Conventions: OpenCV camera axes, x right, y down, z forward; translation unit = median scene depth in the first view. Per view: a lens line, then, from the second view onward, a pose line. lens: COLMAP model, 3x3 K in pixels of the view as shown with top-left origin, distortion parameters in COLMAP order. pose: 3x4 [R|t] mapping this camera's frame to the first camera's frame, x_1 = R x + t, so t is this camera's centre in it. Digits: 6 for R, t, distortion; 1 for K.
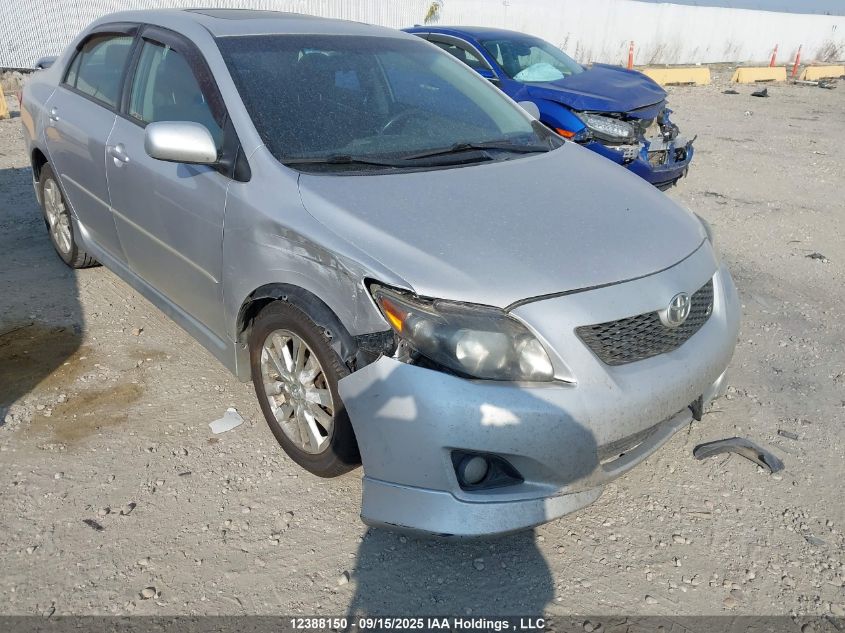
lens RADIAL K [[689.7, 0, 424.2], [0, 689.7, 315.9], [0, 0, 1]] dist [0.004305, 0.003118]
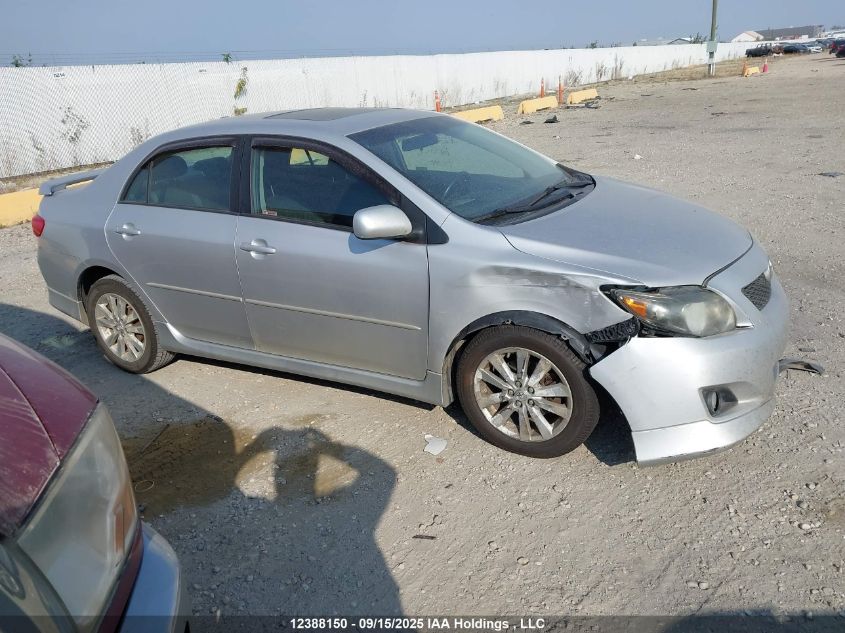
lens RADIAL K [[696.9, 0, 422.5], [0, 696.9, 301.4], [0, 0, 1]] dist [0.034435, -0.000462]
pose [[0.937293, -0.209612, 0.278467, -0.651580], [0.235872, 0.969674, -0.064014, -0.016279], [-0.256604, 0.125682, 0.958310, -0.193505]]
